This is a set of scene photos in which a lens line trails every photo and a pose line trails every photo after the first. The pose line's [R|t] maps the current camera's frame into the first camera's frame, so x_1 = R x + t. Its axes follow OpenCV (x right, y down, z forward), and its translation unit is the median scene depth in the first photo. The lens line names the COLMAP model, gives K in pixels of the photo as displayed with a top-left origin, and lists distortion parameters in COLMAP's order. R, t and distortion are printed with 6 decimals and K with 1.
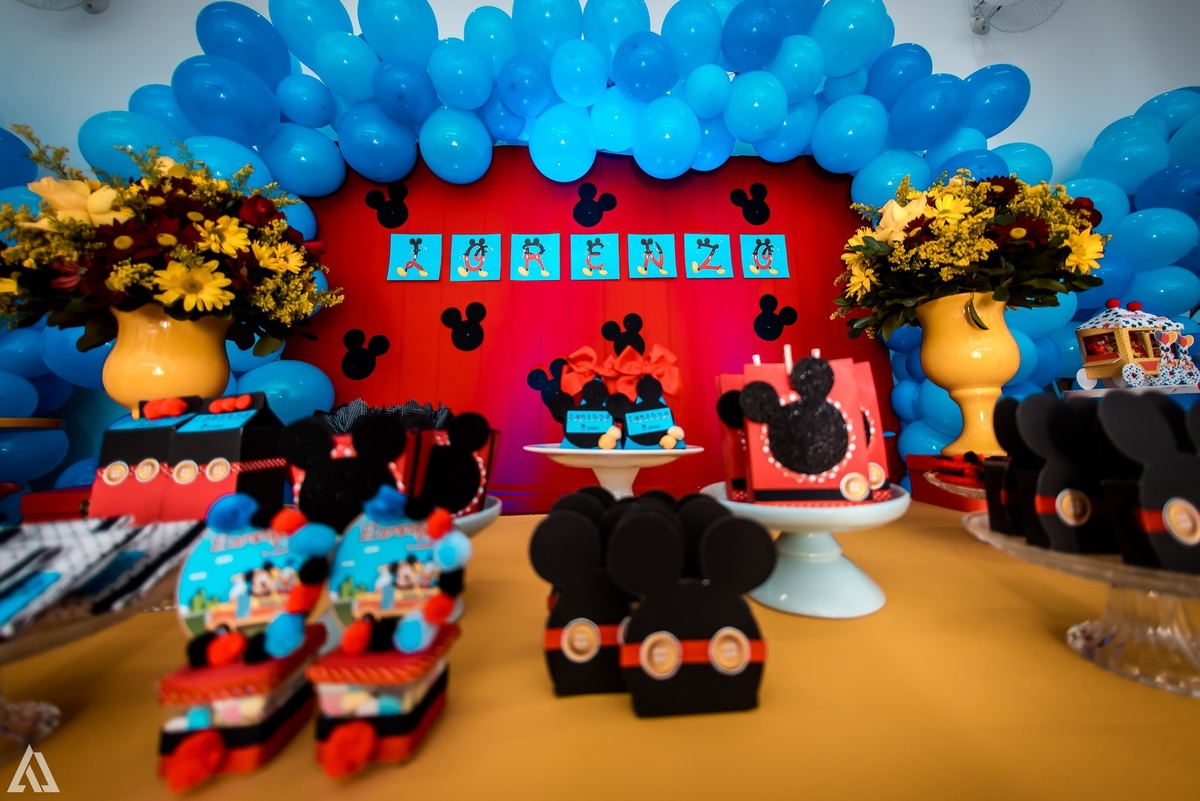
lens RADIAL K [[453.3, 0, 636.1], [0, 453.3, 342.4], [0, 0, 1]] dist [0.015508, 0.000031]
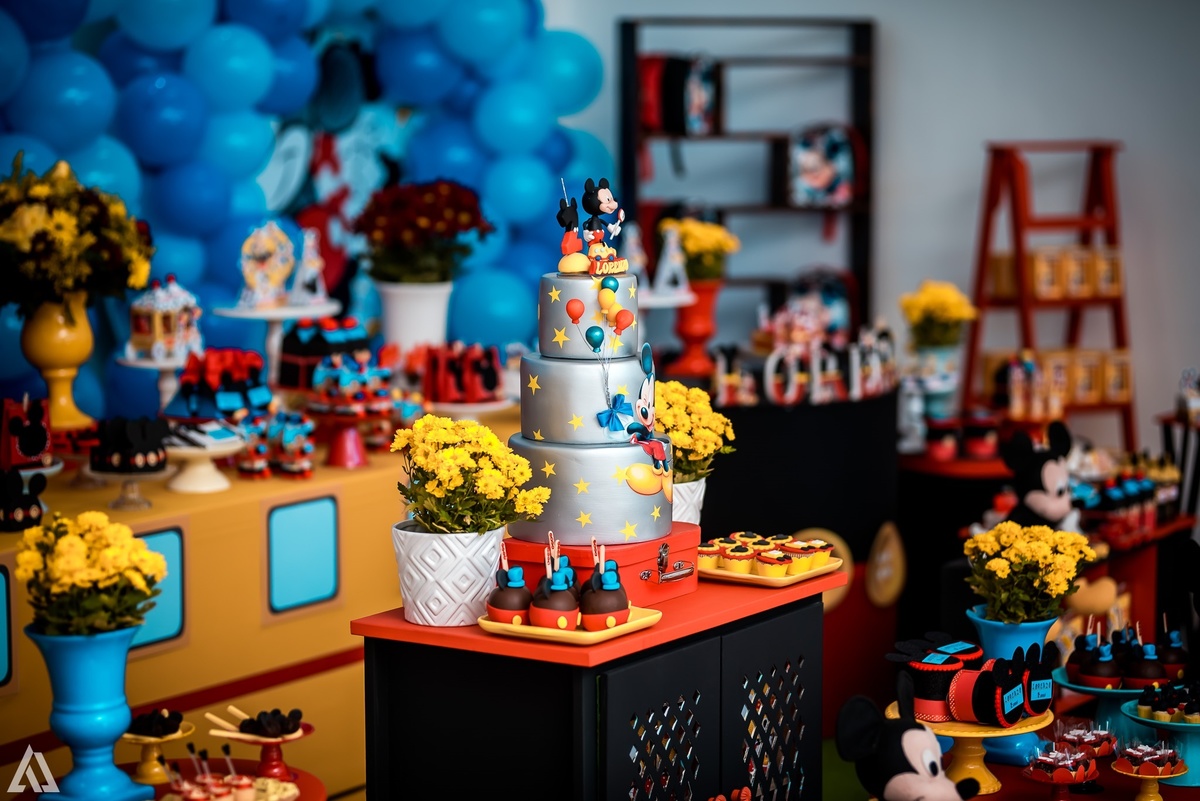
lens RADIAL K [[2828.6, 0, 600.0], [0, 2828.6, 400.5], [0, 0, 1]] dist [-0.018812, 1.092563]
pose [[0.600638, -0.069040, 0.796534, -4.449052], [-0.157300, 0.966589, 0.202394, -1.597335], [-0.783894, -0.246860, 0.569710, -4.471516]]
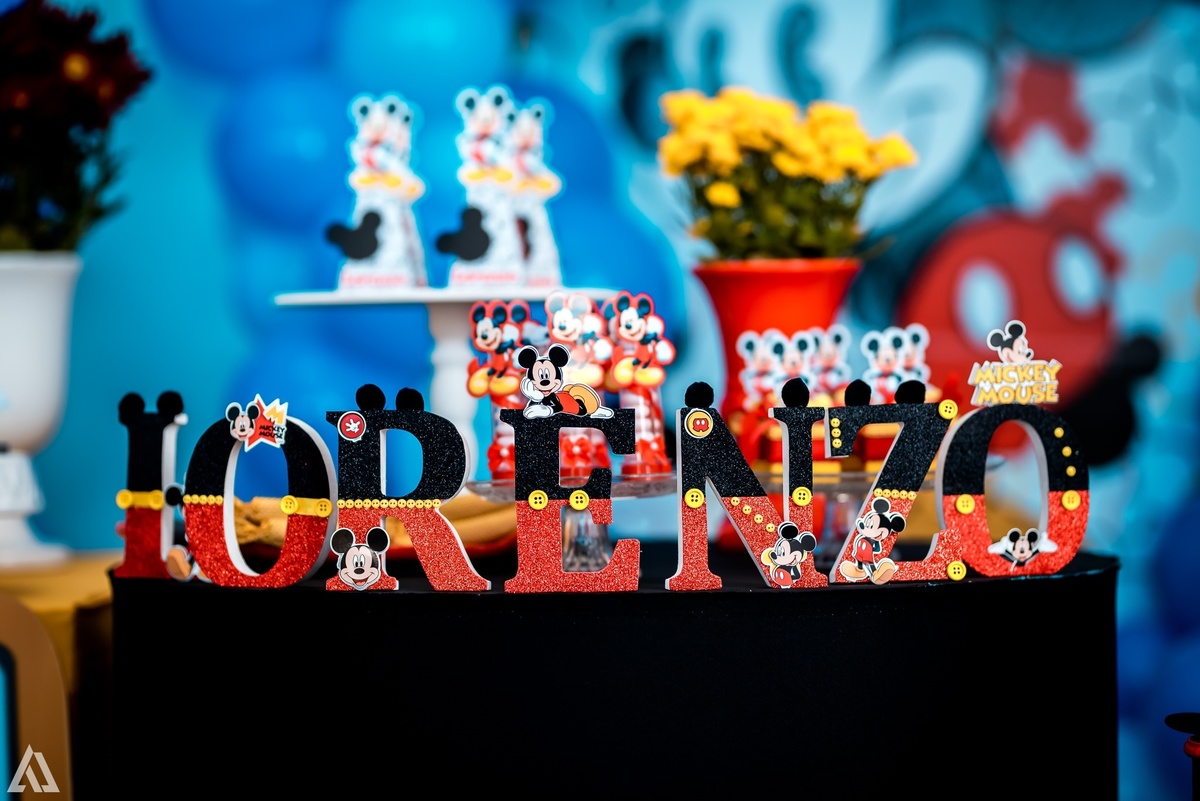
lens RADIAL K [[2928.5, 0, 600.0], [0, 2928.5, 400.5], [0, 0, 1]] dist [-0.032275, 0.023070]
pose [[0.996907, 0.016370, -0.076866, 3.380664], [-0.001987, 0.983004, 0.183572, -0.579310], [0.078565, -0.182851, 0.979996, -2.559339]]
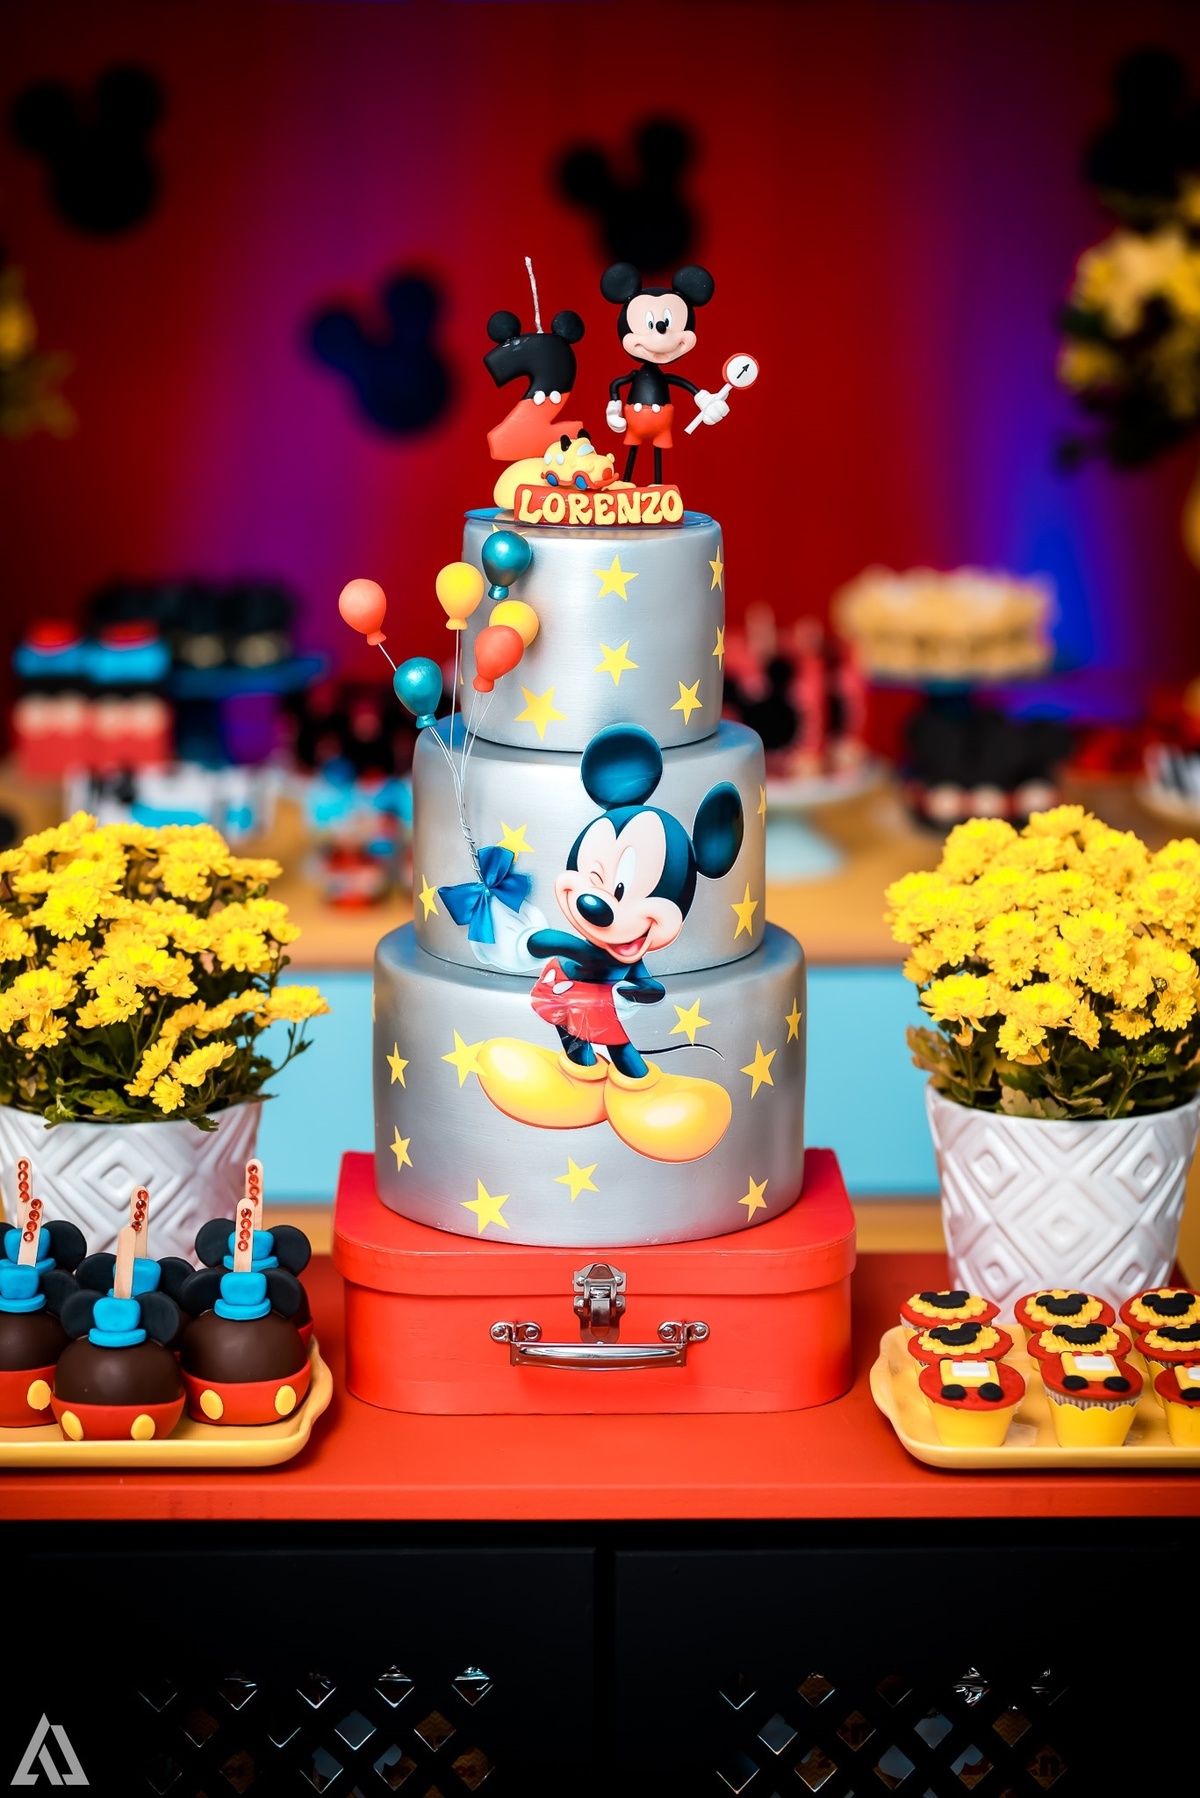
lens RADIAL K [[4387.8, 0, 600.0], [0, 4387.8, 899.0], [0, 0, 1]] dist [-0.032275, 0.023070]
pose [[0.998307, 0.044287, -0.037707, 0.195735], [-0.025844, 0.918508, 0.394557, -1.731468], [0.052108, -0.392915, 0.918097, -4.307873]]
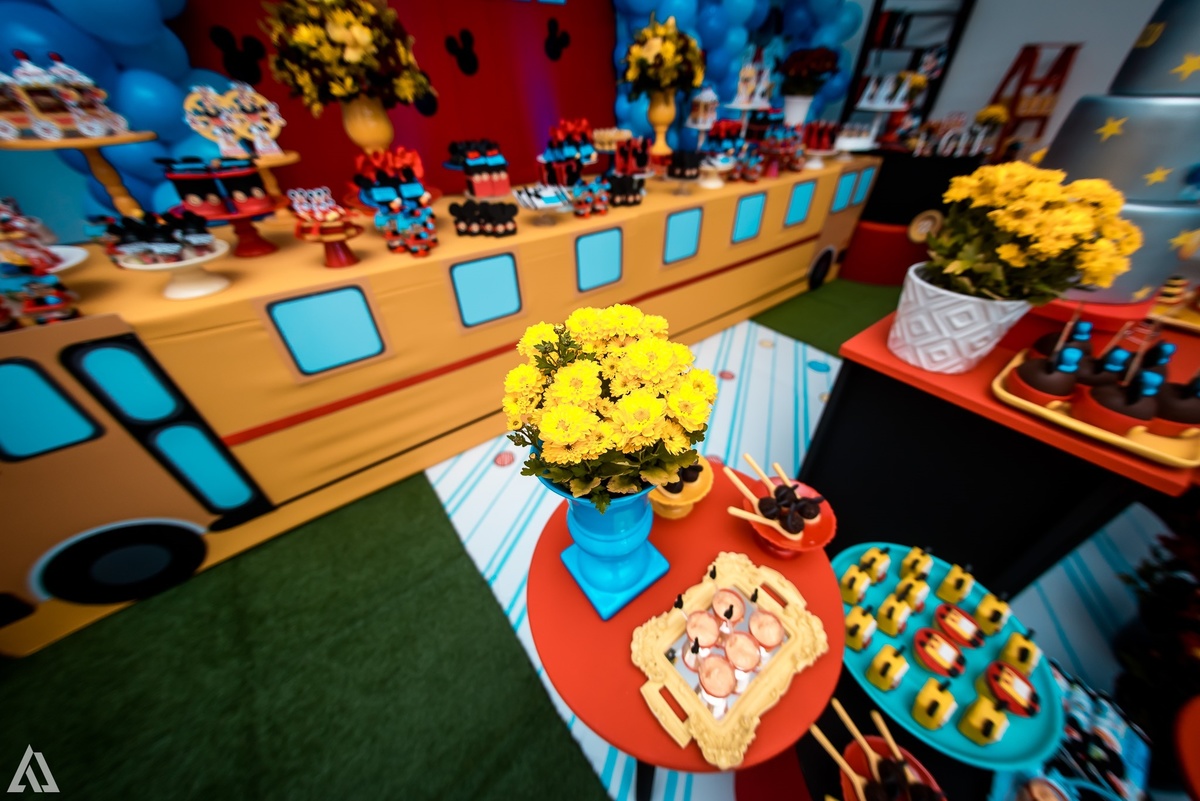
lens RADIAL K [[410.3, 0, 613.8], [0, 410.3, 385.7], [0, 0, 1]] dist [0.012697, 0.000027]
pose [[0.818893, -0.318169, 0.477684, -1.394836], [-0.130841, 0.706879, 0.695128, -0.563980], [-0.558833, -0.631736, 0.537229, -1.392407]]
